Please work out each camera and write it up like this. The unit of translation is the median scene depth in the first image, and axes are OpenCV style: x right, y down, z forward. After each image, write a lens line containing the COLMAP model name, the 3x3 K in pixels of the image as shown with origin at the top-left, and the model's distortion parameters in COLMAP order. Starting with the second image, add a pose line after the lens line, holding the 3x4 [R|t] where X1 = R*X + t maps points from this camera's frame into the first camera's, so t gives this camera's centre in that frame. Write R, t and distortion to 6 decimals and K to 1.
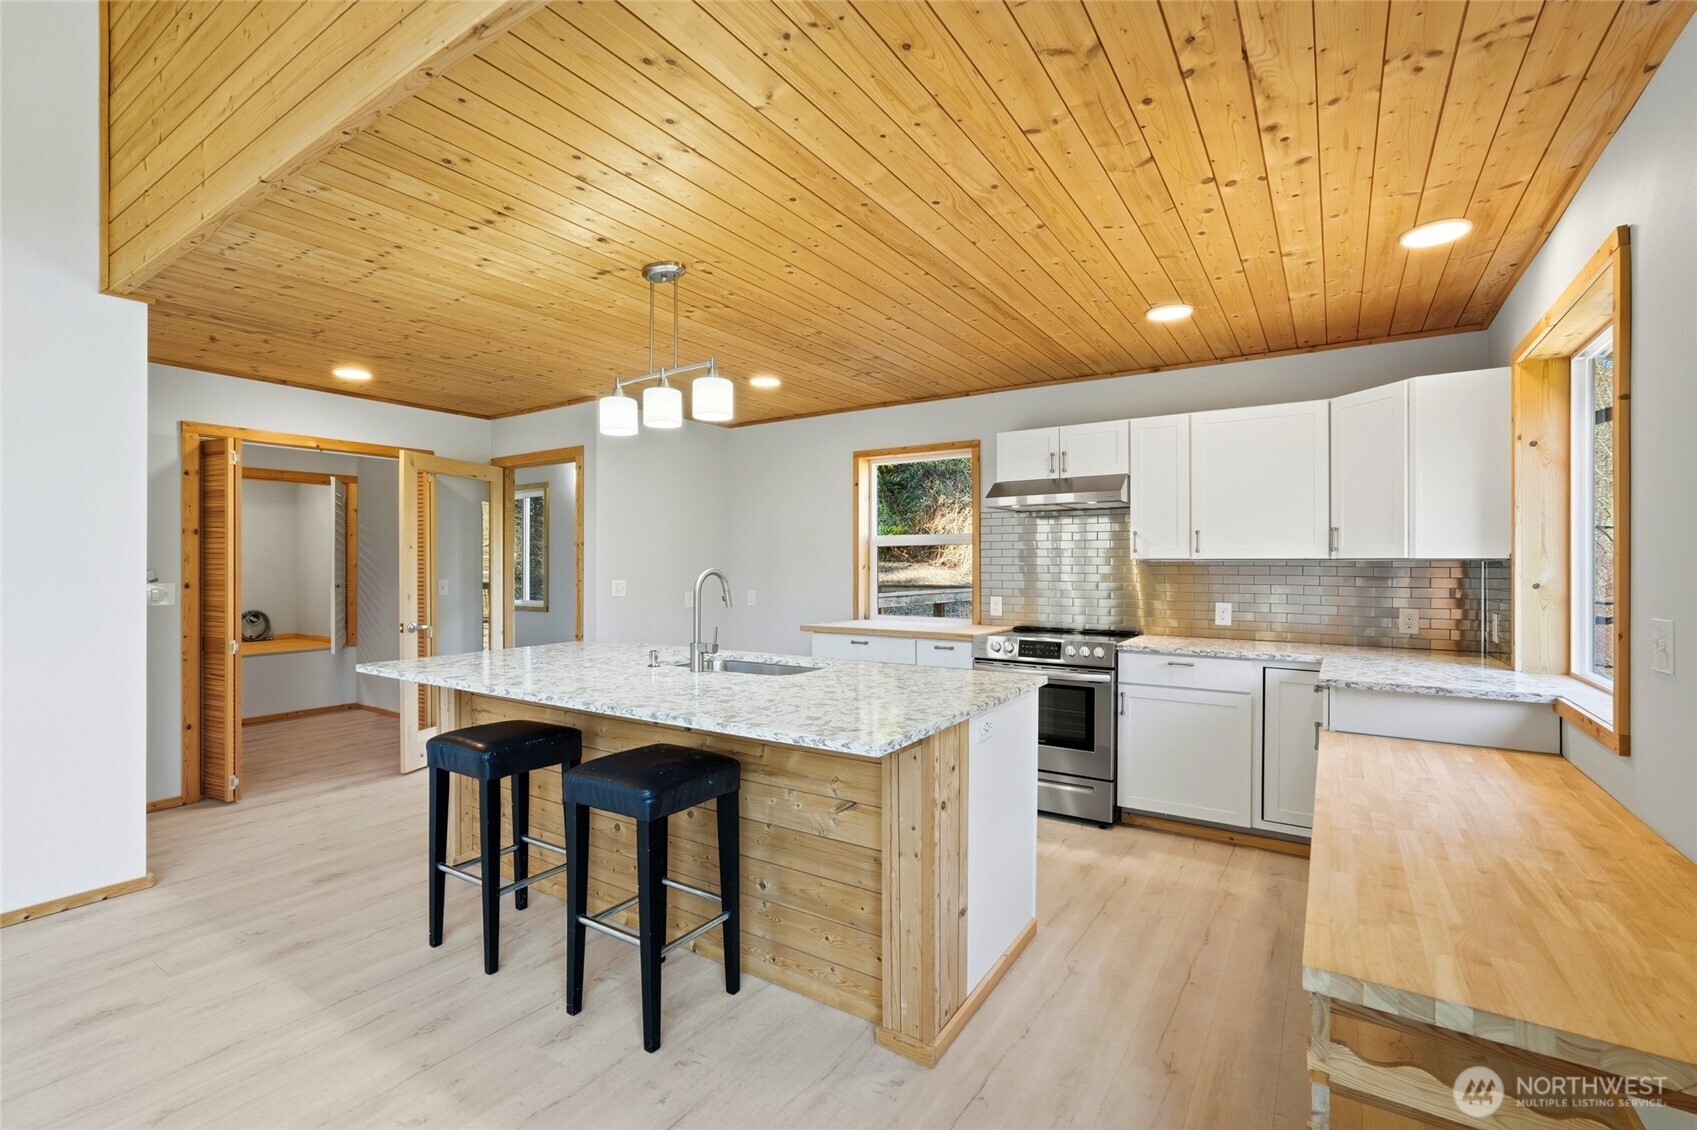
lens RADIAL K [[745.9, 0, 848.5], [0, 745.9, 565.0], [0, 0, 1]] dist [-0.025171, 0.015015]
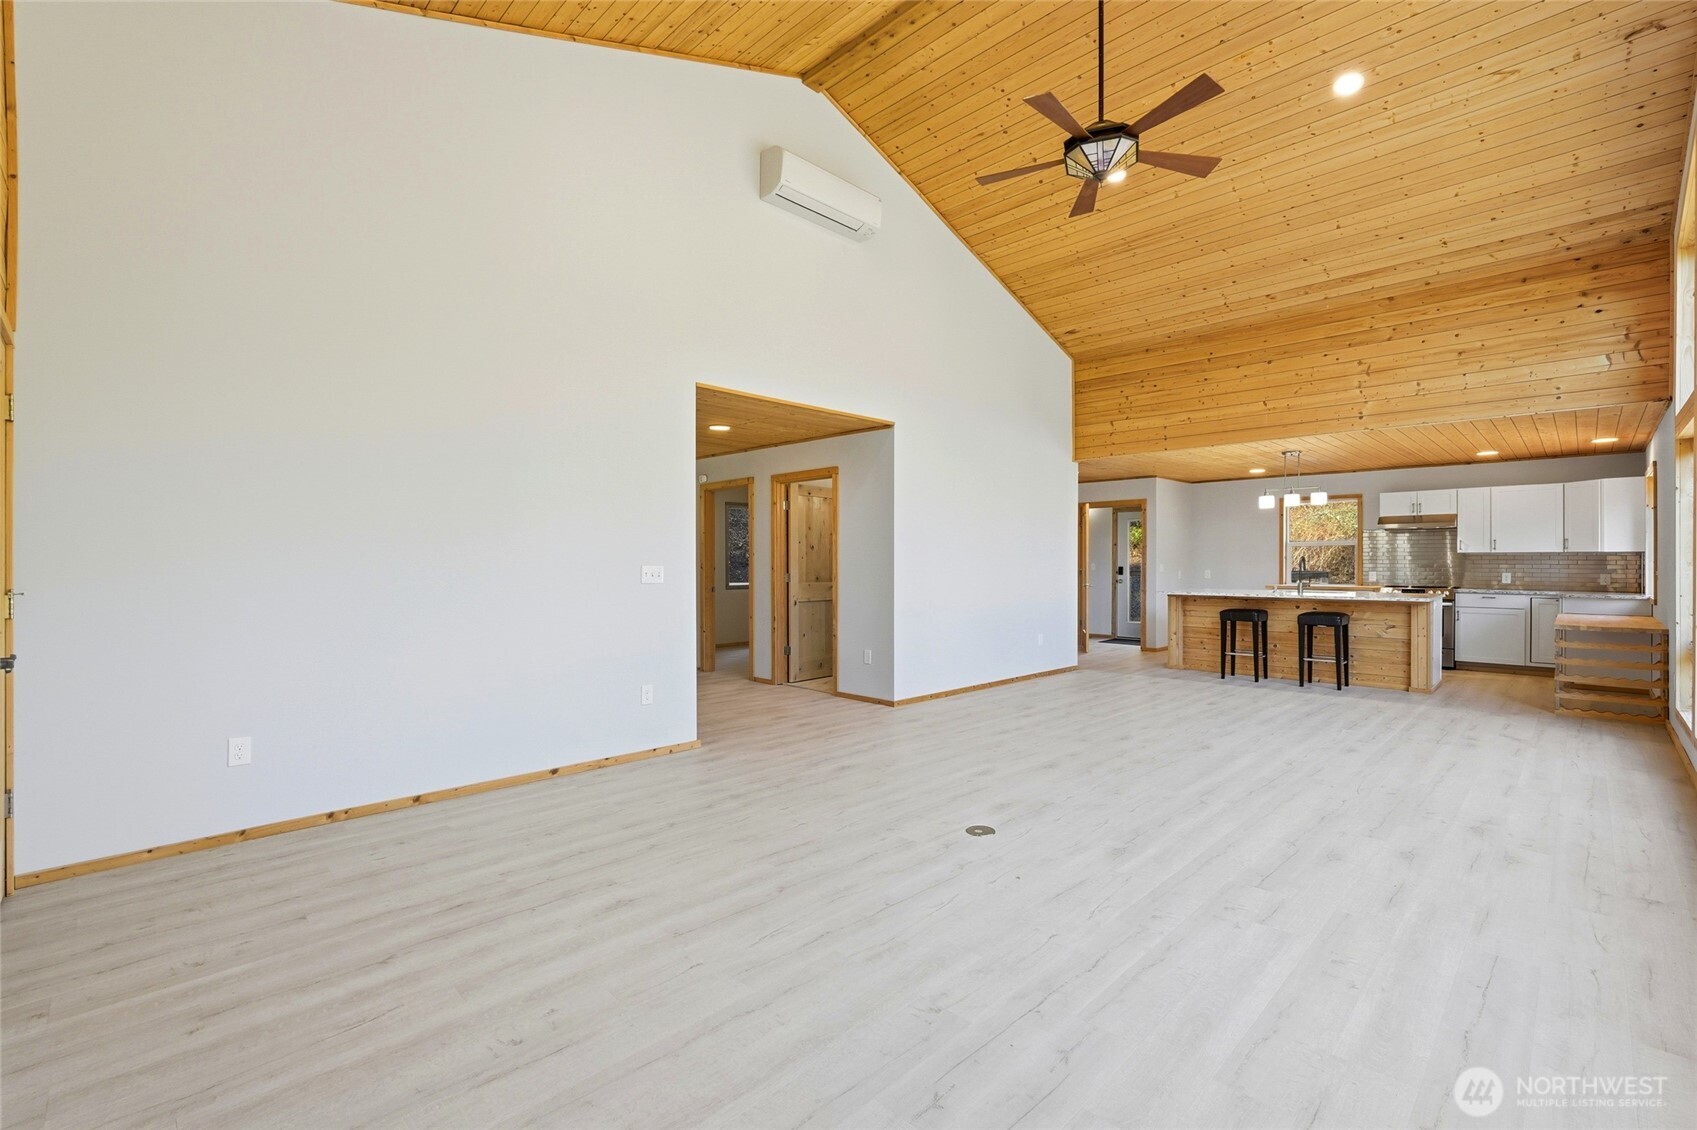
lens RADIAL K [[745.9, 0, 848.5], [0, 745.9, 565.0], [0, 0, 1]] dist [-0.025171, 0.015015]
pose [[0.979404, -0.000828, -0.201911, -1.198156], [0.001713, 0.999990, 0.004206, 0.021304], [0.201905, -0.004465, 0.979395, -1.908431]]
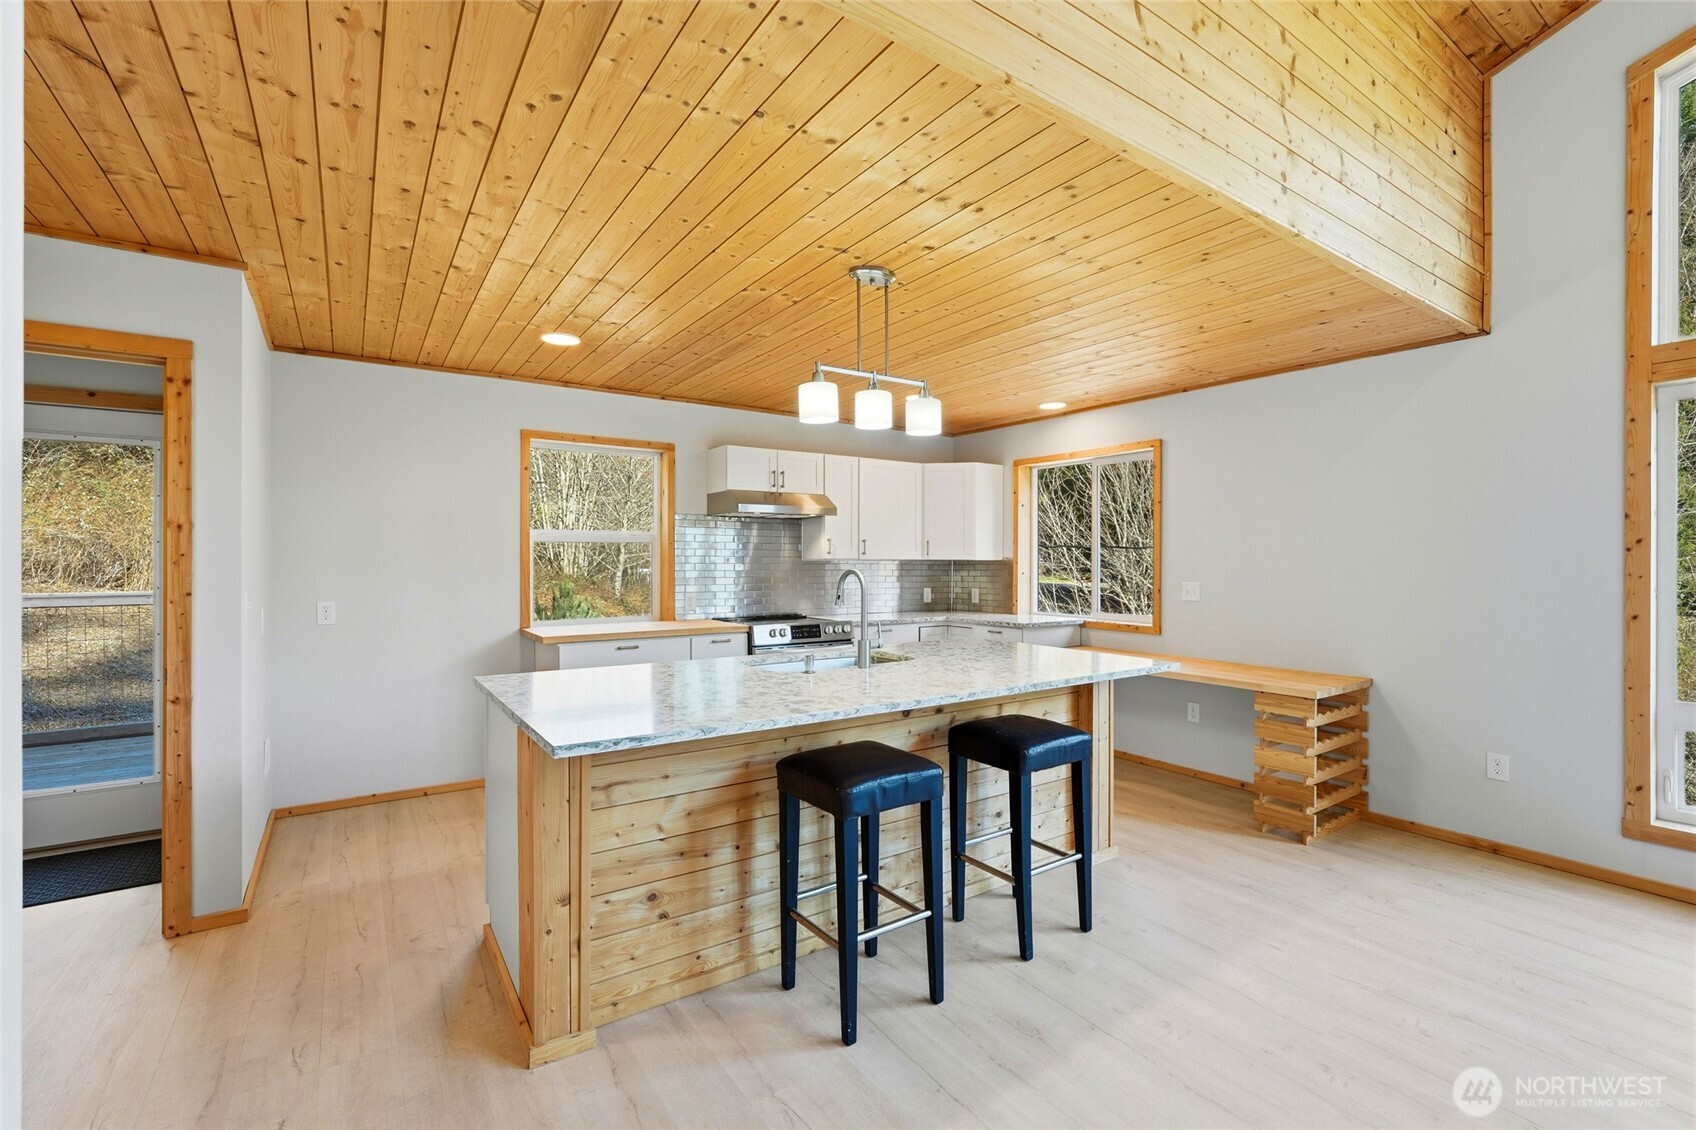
lens RADIAL K [[743.4, 0, 850.0], [0, 743.4, 562.3], [0, 0, 1]] dist [-0.007588, 0.000187]
pose [[0.381169, -0.000245, 0.924505, -1.064960], [0.000454, 1.000000, 0.000078, -0.002617], [-0.924505, 0.000390, 0.381169, 0.569967]]
